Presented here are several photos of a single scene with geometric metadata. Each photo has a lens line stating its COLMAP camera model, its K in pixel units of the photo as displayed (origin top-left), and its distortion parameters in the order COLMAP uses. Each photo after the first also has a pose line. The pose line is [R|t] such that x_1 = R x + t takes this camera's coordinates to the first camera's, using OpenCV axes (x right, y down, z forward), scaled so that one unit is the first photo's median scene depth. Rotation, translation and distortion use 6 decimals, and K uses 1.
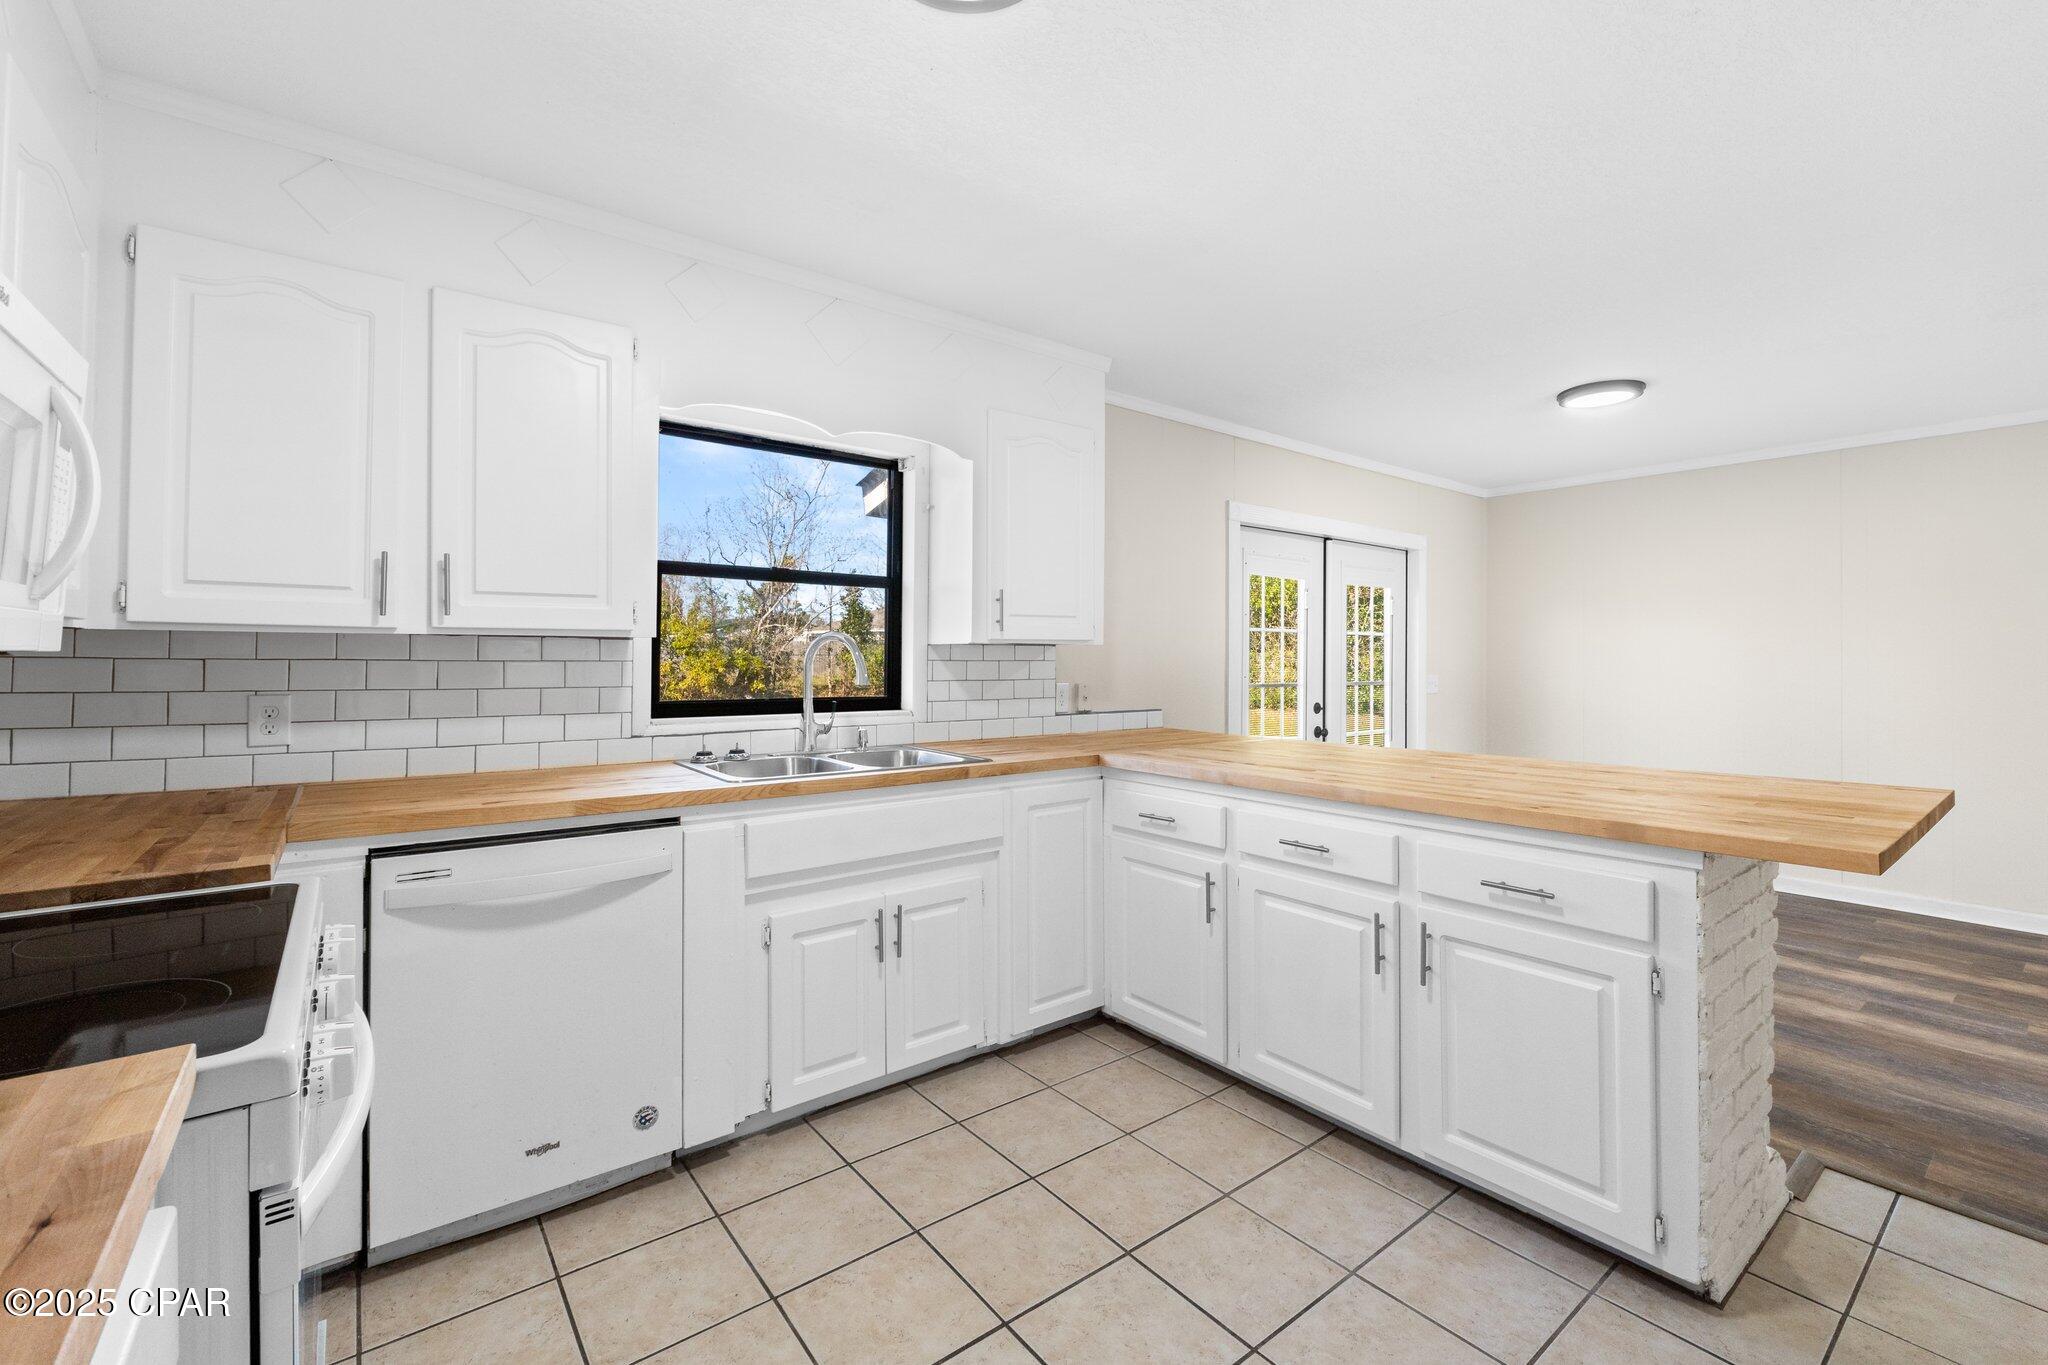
lens RADIAL K [[862.1, 0, 1031.8], [0, 862.1, 665.9], [0, 0, 1]] dist [-0.009859, -0.000690]
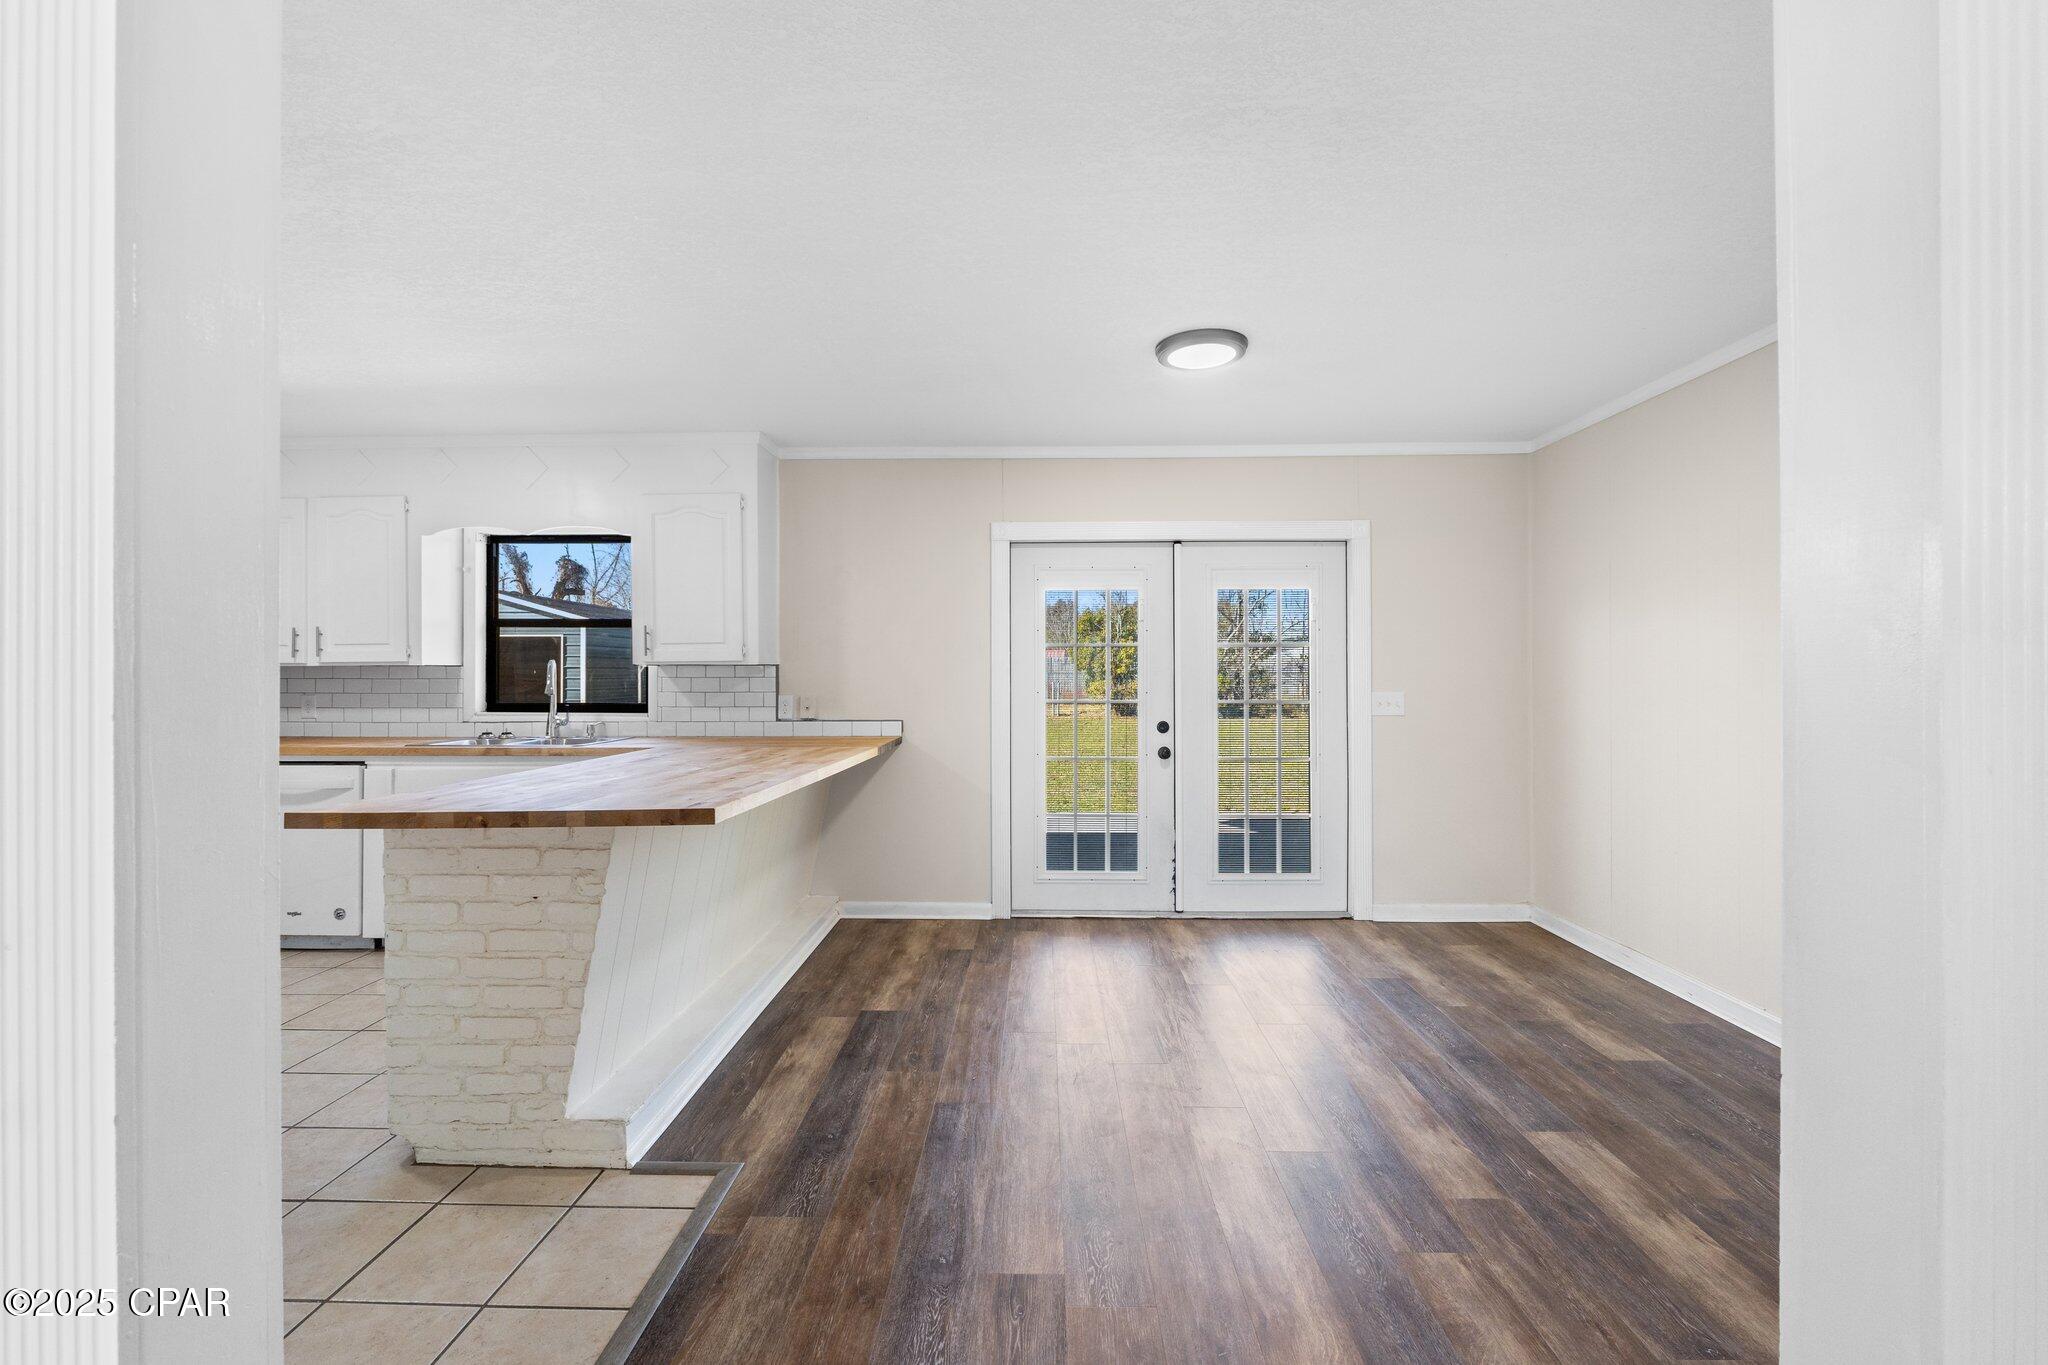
lens RADIAL K [[862.1, 0, 1026.0], [0, 862.1, 683.8], [0, 0, 1]] dist [-0.009859, -0.000690]
pose [[0.780440, -0.000028, -0.625230, 1.369136], [-0.000089, 1.000000, -0.000157, 0.004425], [0.625230, 0.000178, 0.780440, 0.319281]]
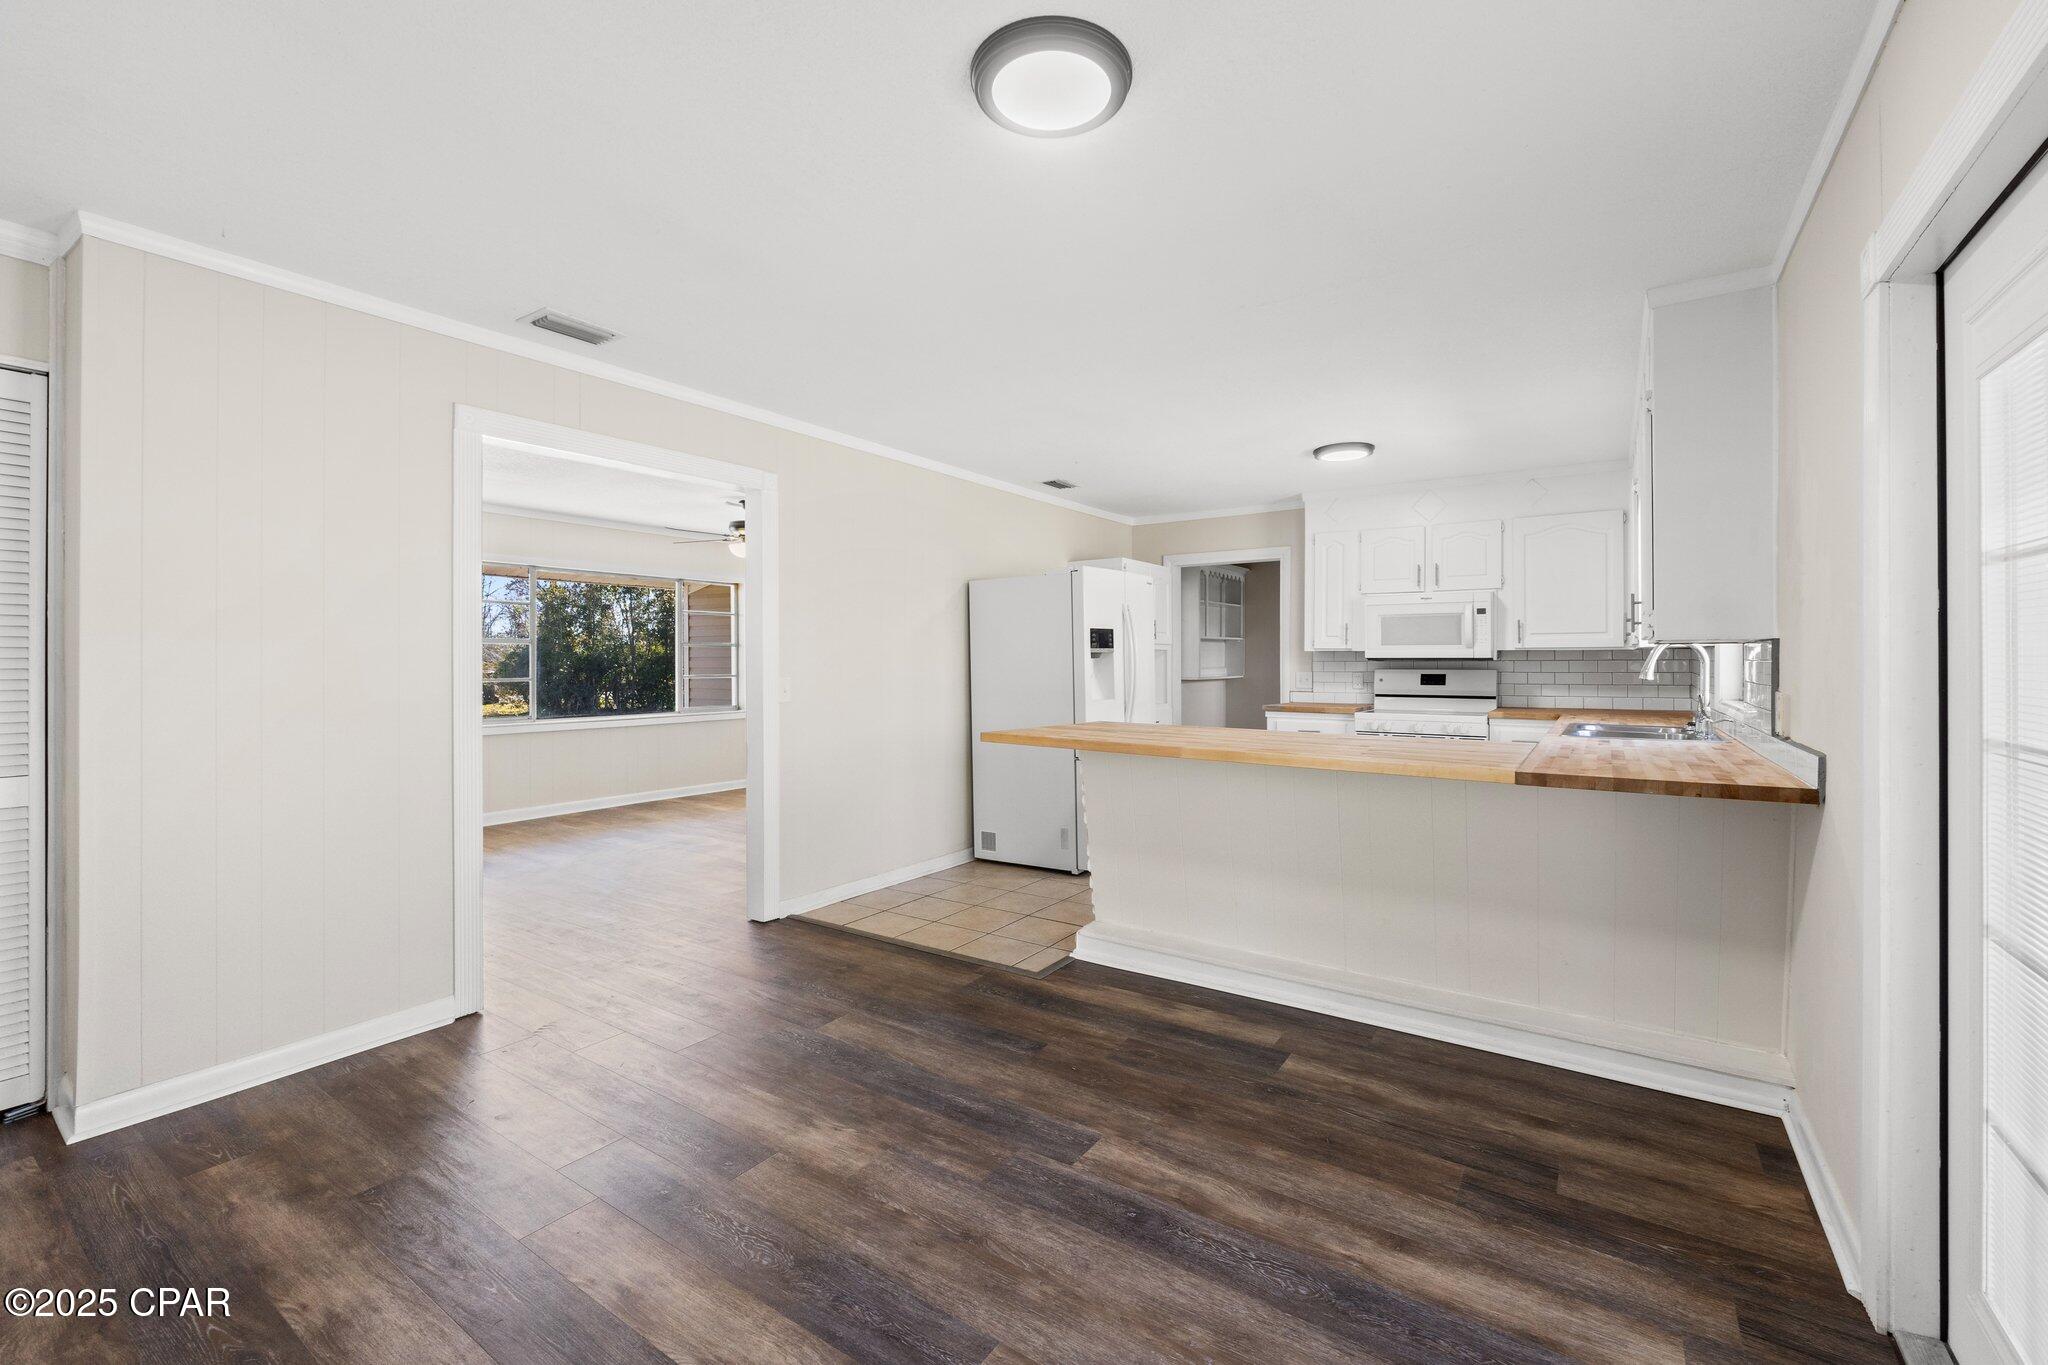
lens RADIAL K [[862.1, 0, 1029.3], [0, 862.1, 660.9], [0, 0, 1]] dist [-0.009859, -0.000690]
pose [[-0.950340, -0.001795, -0.311210, 1.072508], [-0.004733, 0.999951, 0.008686, -0.012275], [0.311179, 0.009727, -0.950302, 1.875689]]
